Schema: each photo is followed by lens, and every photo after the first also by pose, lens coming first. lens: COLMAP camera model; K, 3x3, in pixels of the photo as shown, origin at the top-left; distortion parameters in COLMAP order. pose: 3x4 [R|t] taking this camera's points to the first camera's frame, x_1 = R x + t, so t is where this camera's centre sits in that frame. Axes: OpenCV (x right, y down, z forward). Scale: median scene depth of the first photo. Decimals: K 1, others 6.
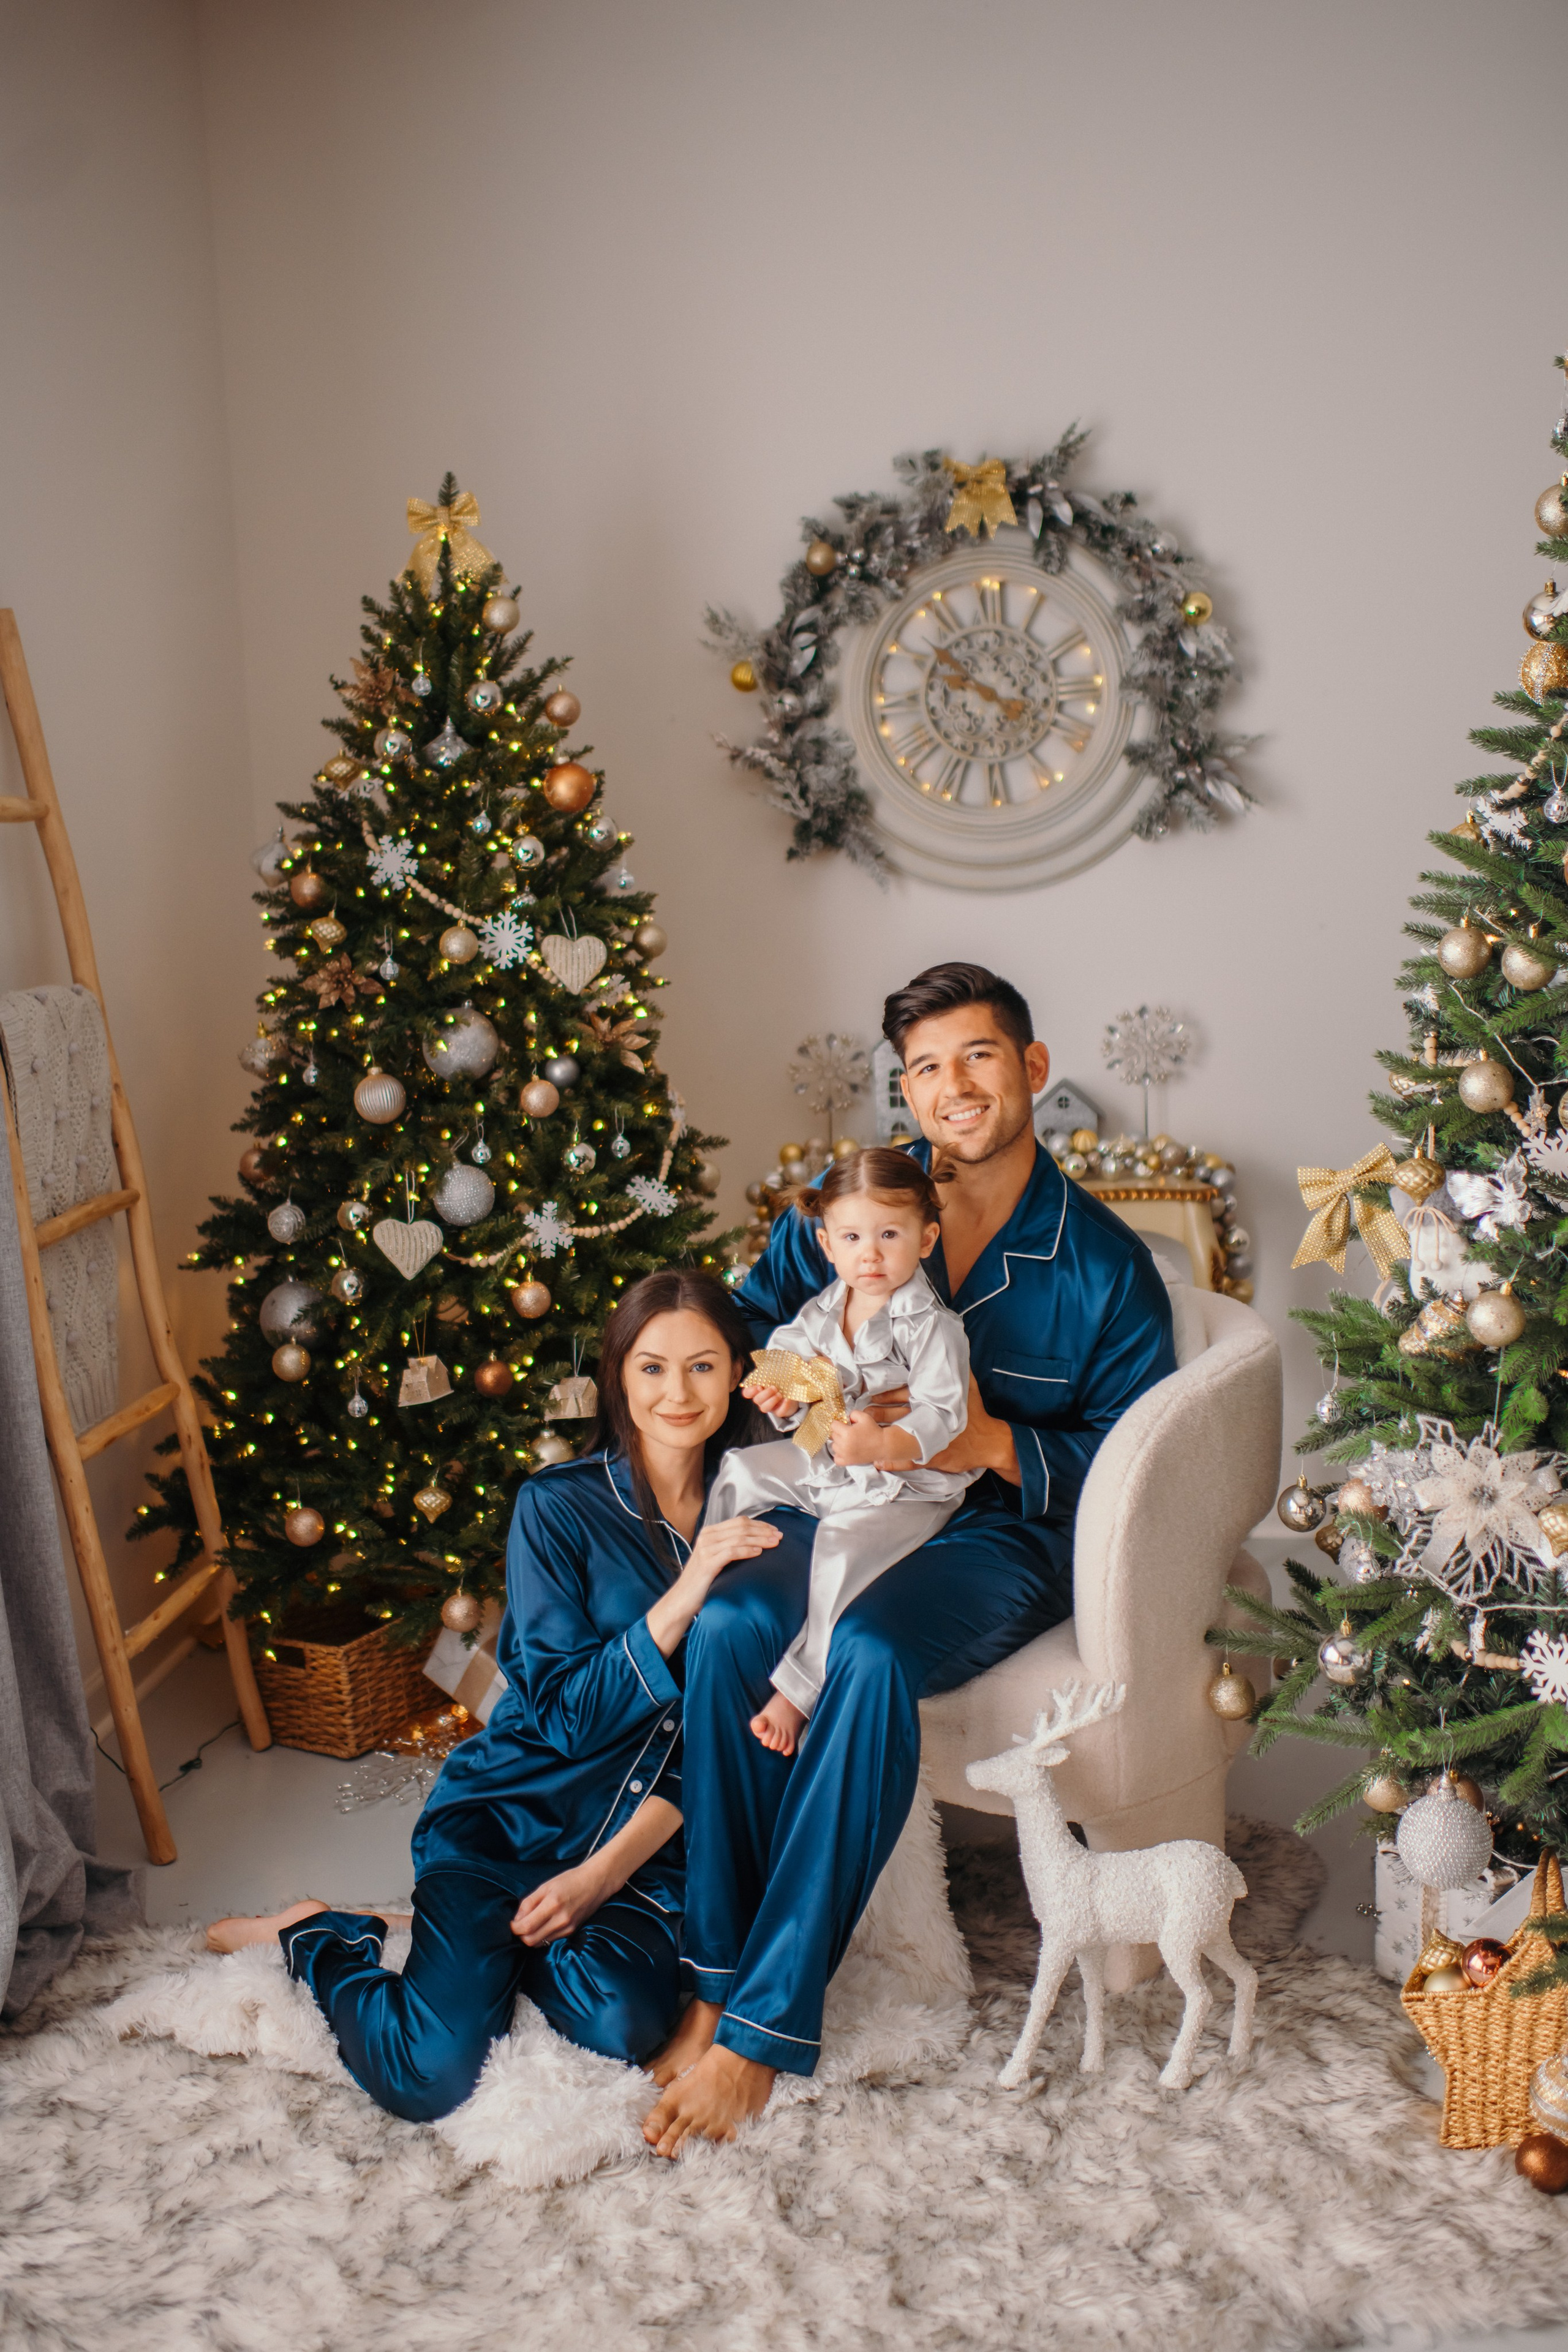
lens RADIAL K [[2405.1, 0, 791.0], [0, 2405.1, 1171.9], [0, 0, 1]] dist [0.004500, -0.017946]
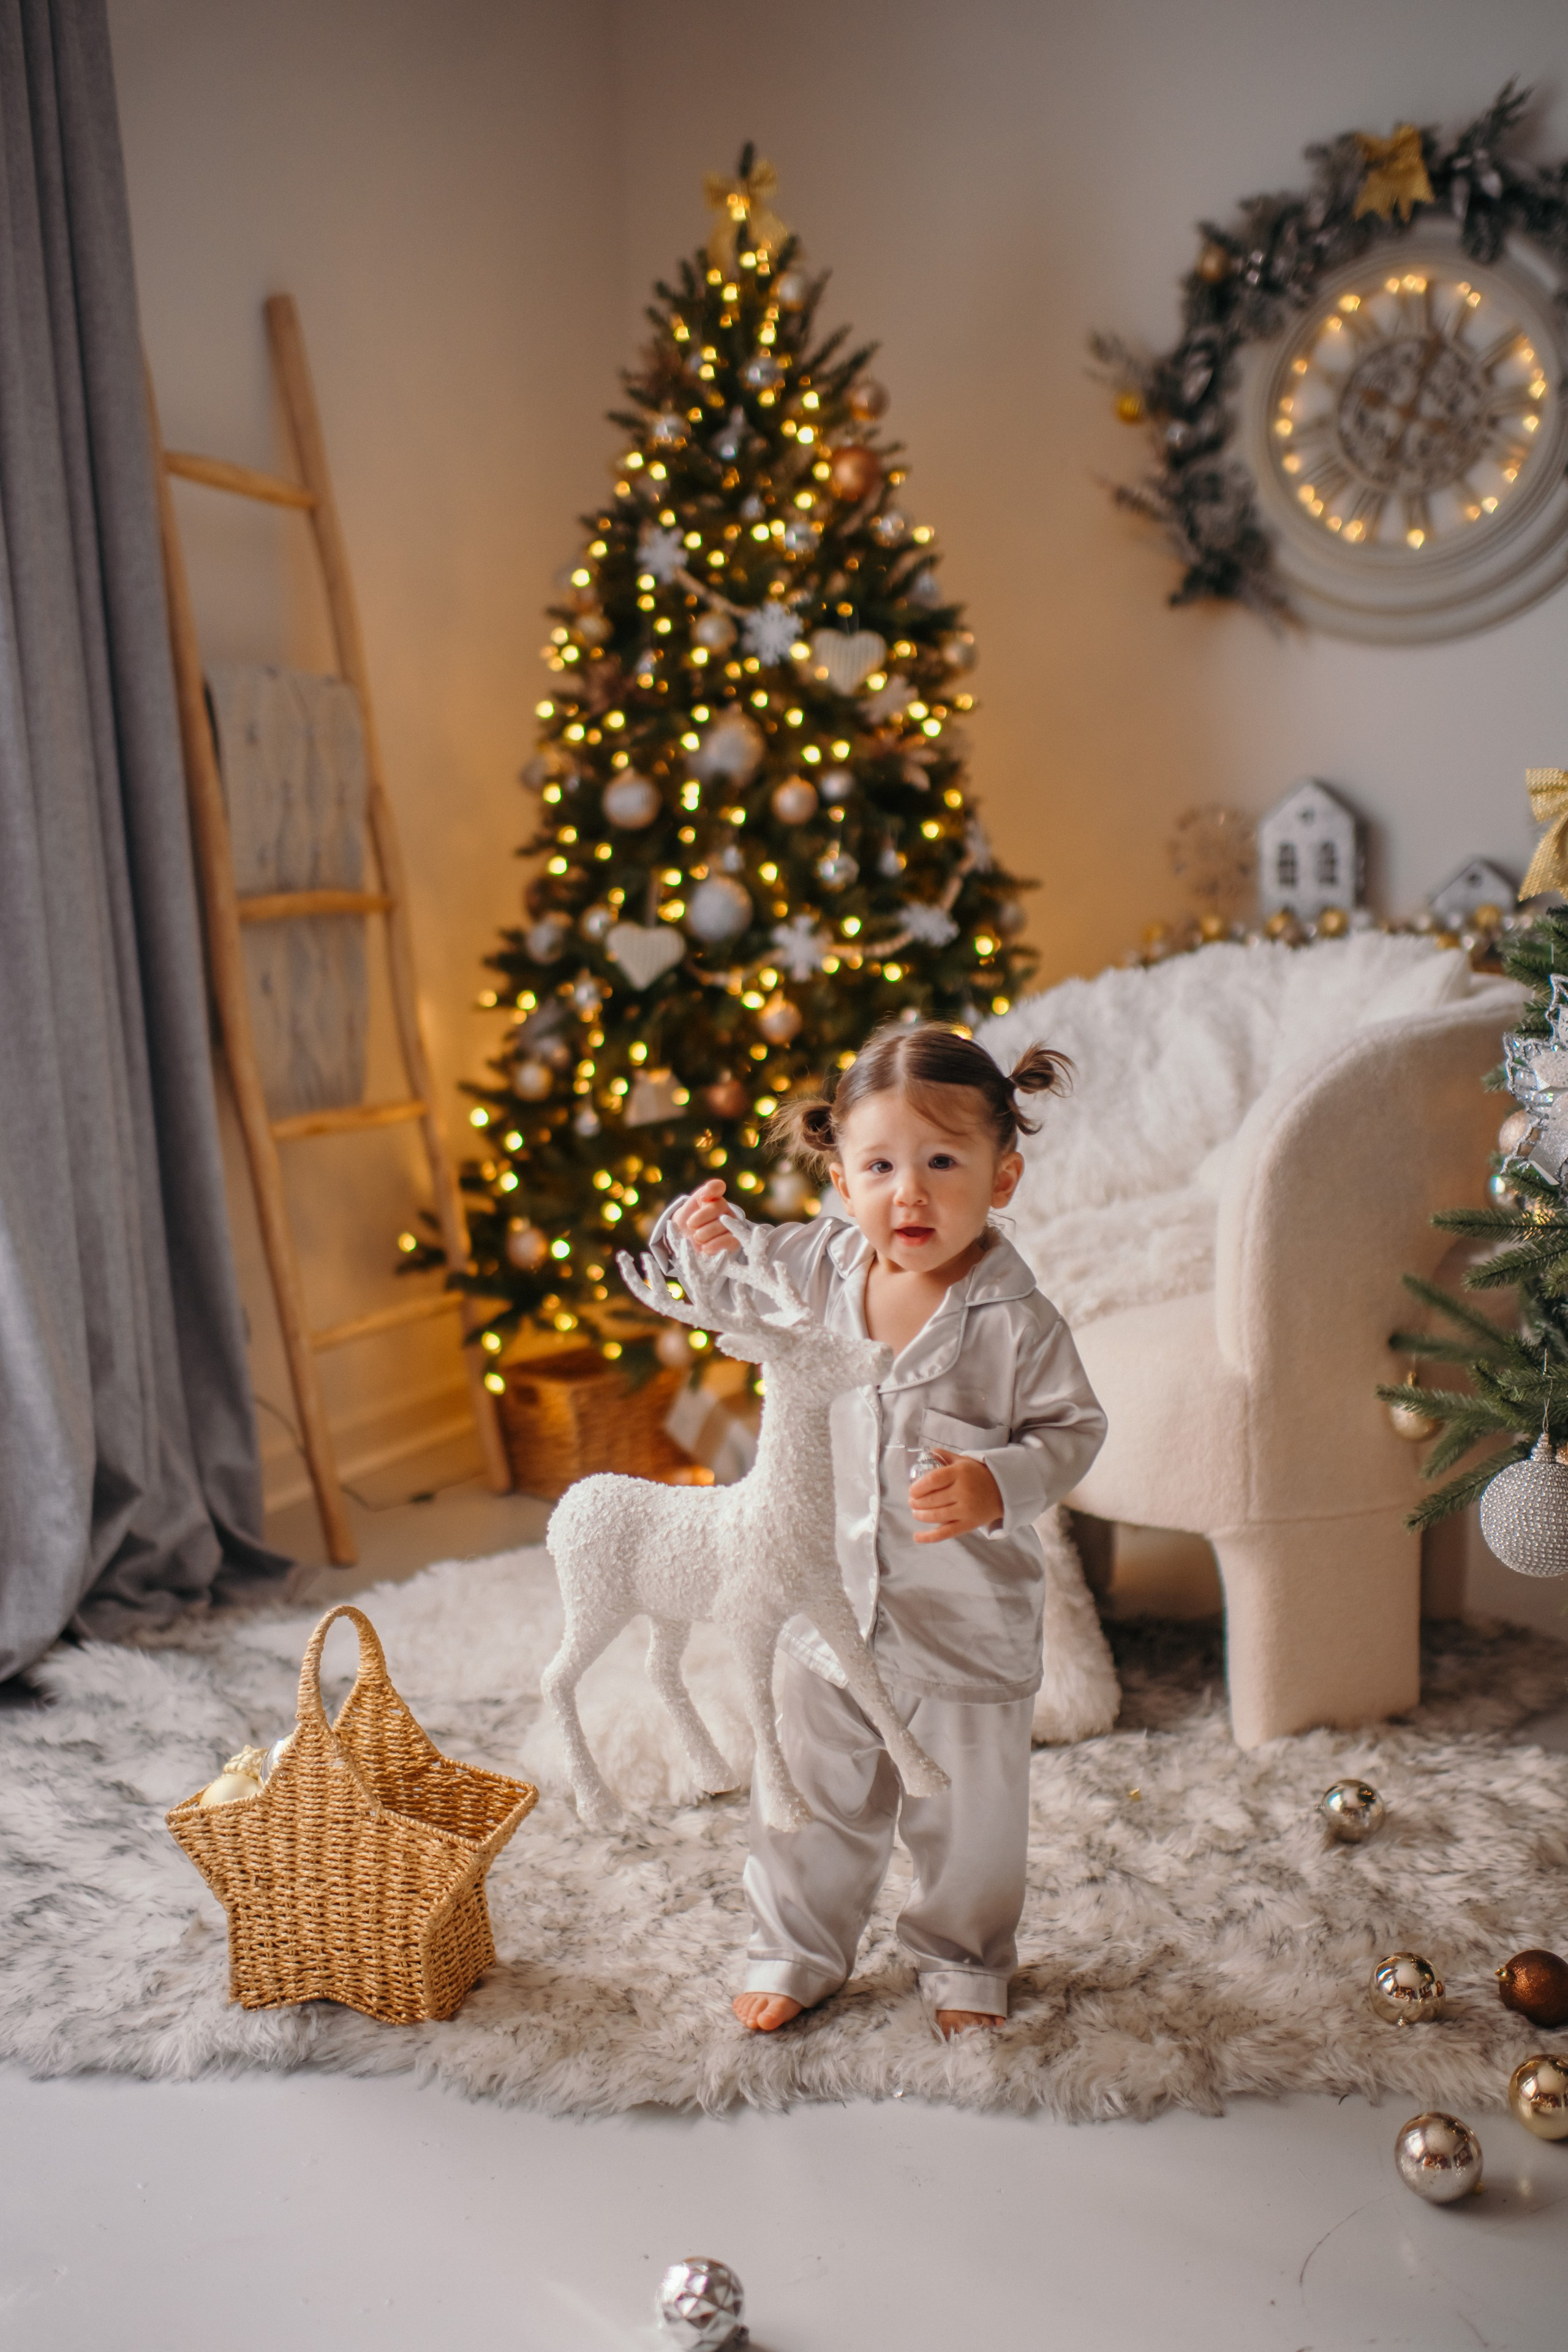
lens RADIAL K [[2434.9, 0, 794.6], [0, 2434.9, 1208.7], [0, 0, 1]] dist [0.004322, 0.001741]
pose [[0.953476, 0.045444, -0.298024, 0.175626], [-0.047975, 0.998848, -0.001178, 0.122968], [0.297627, 0.015421, 0.954558, 0.109368]]
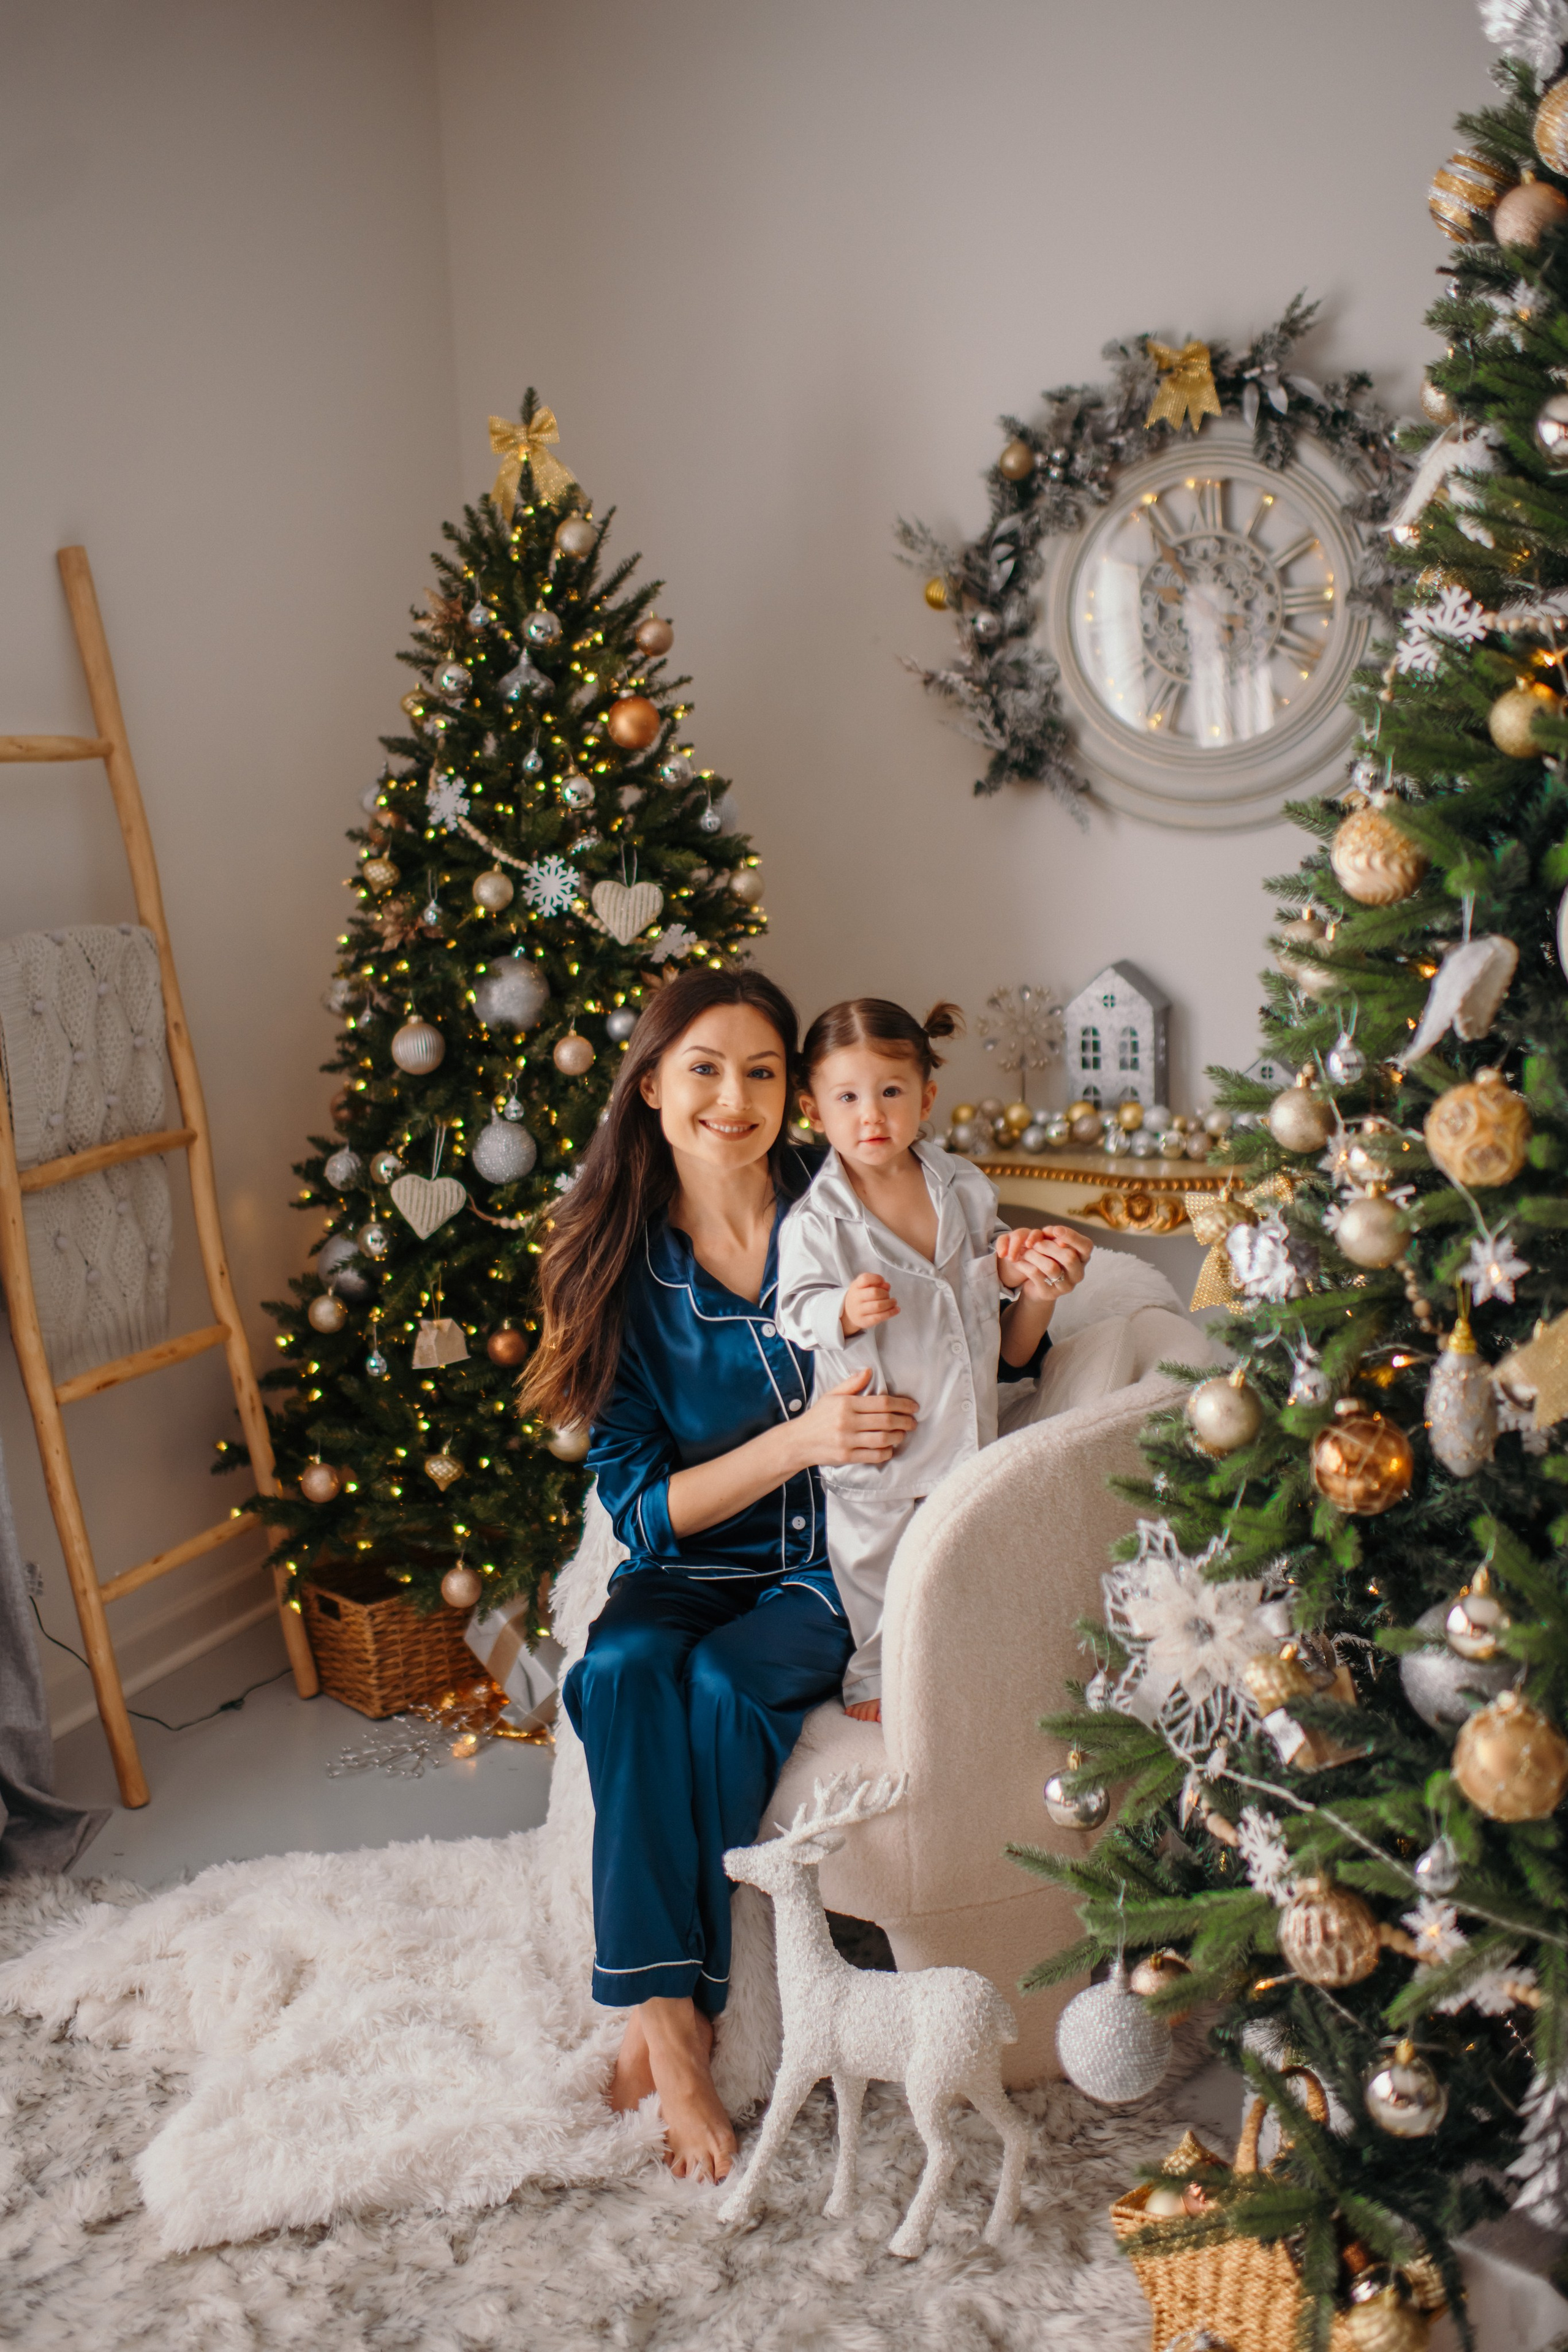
lens RADIAL K [[2401.3, 0, 763.7], [0, 2401.3, 1151.3], [0, 0, 1]] dist [0.004127, 0.003523]
pose [[0.949901, 0.054432, -0.307776, 0.252316], [-0.043511, 0.998160, 0.042239, -0.035026], [0.309508, -0.026731, 0.950521, 0.122637]]
